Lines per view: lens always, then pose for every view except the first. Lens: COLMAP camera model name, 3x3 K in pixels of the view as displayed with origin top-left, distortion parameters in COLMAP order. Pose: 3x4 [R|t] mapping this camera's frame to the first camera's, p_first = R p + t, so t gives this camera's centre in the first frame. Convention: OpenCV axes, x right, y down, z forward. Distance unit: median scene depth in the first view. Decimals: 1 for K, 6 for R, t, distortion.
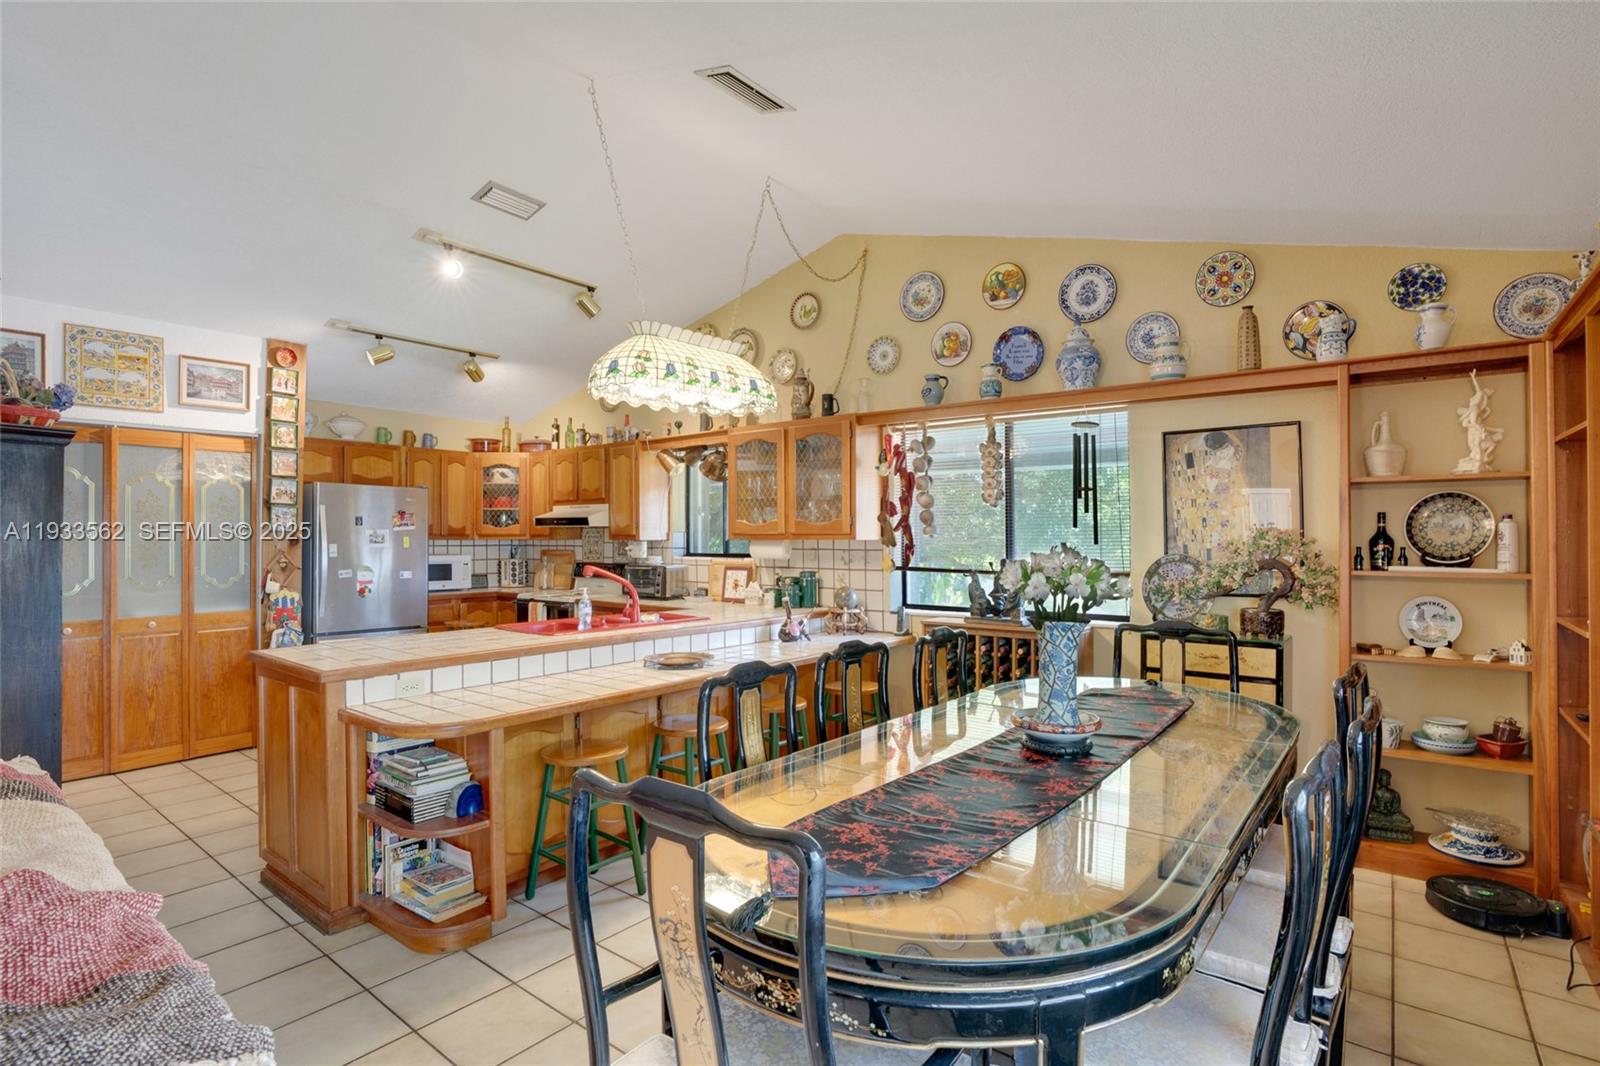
lens RADIAL K [[775.3, 0, 801.7], [0, 775.3, 536.9], [0, 0, 1]] dist [-0.036734, 0.002508]
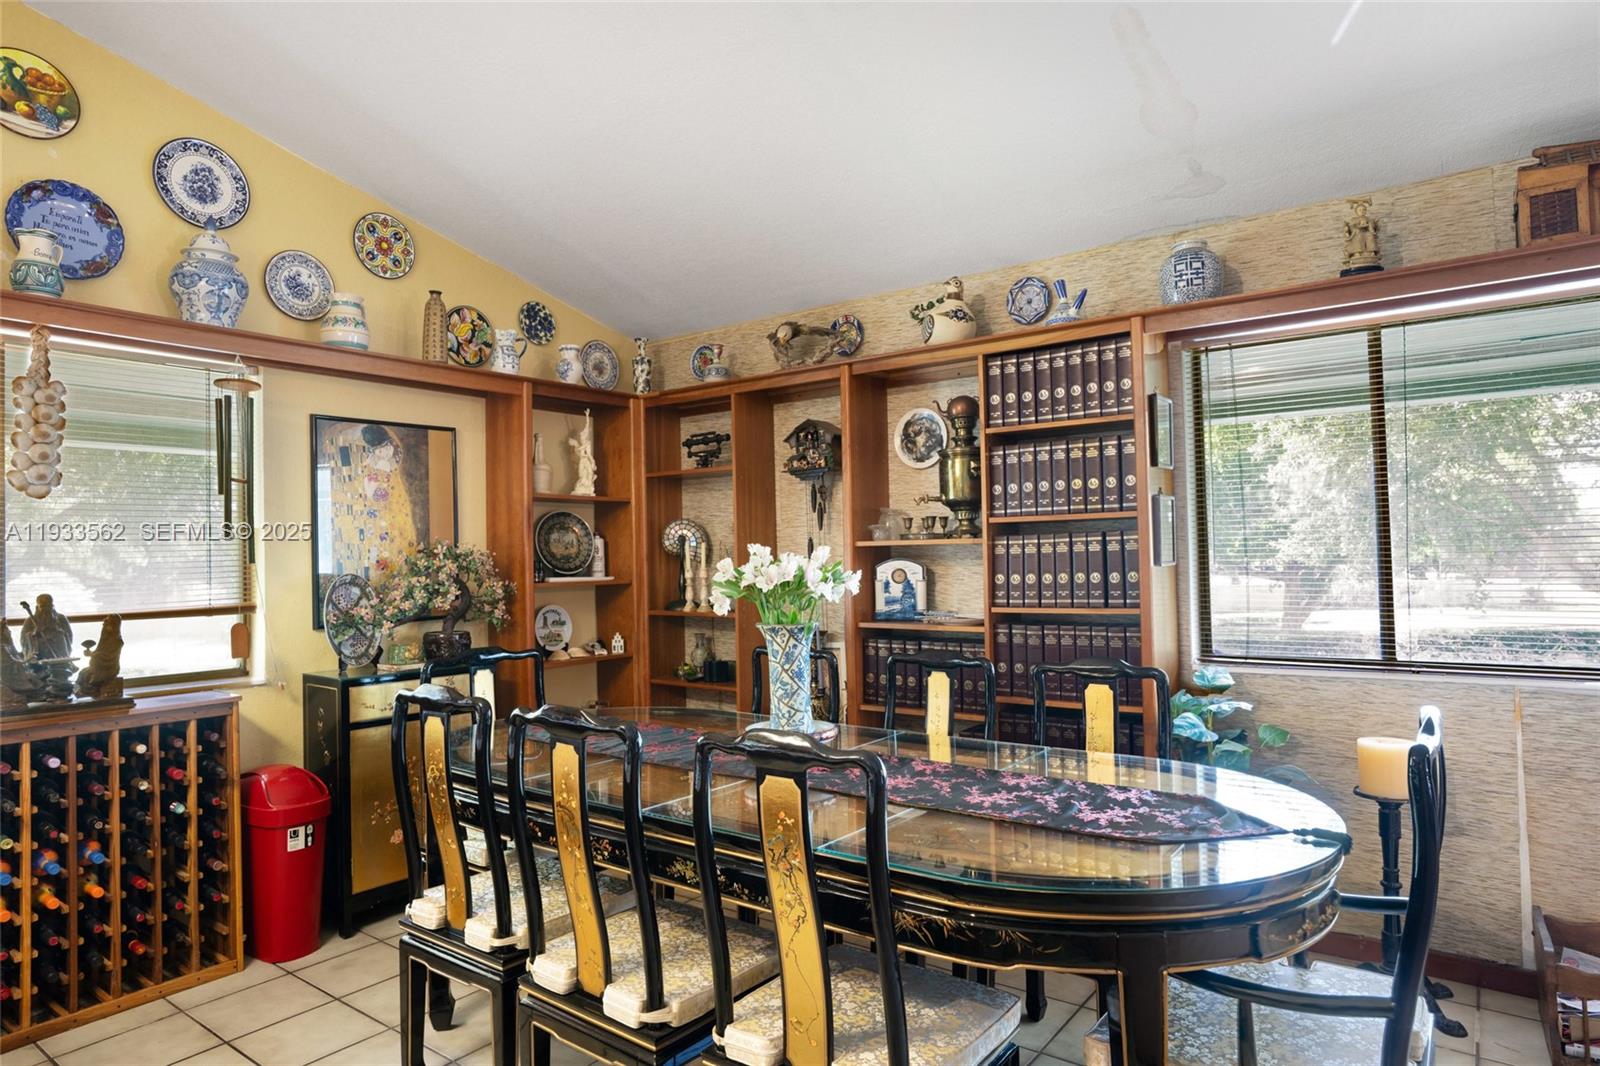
lens RADIAL K [[936.6, 0, 800.8], [0, 936.6, 534.8], [0, 0, 1]] dist [-0.003680, 0.002210]
pose [[-0.002824, 0.018834, 0.999819, -0.469661], [0.010580, 0.999767, -0.018804, 0.004929], [-0.999940, 0.010525, -0.003023, 0.544437]]
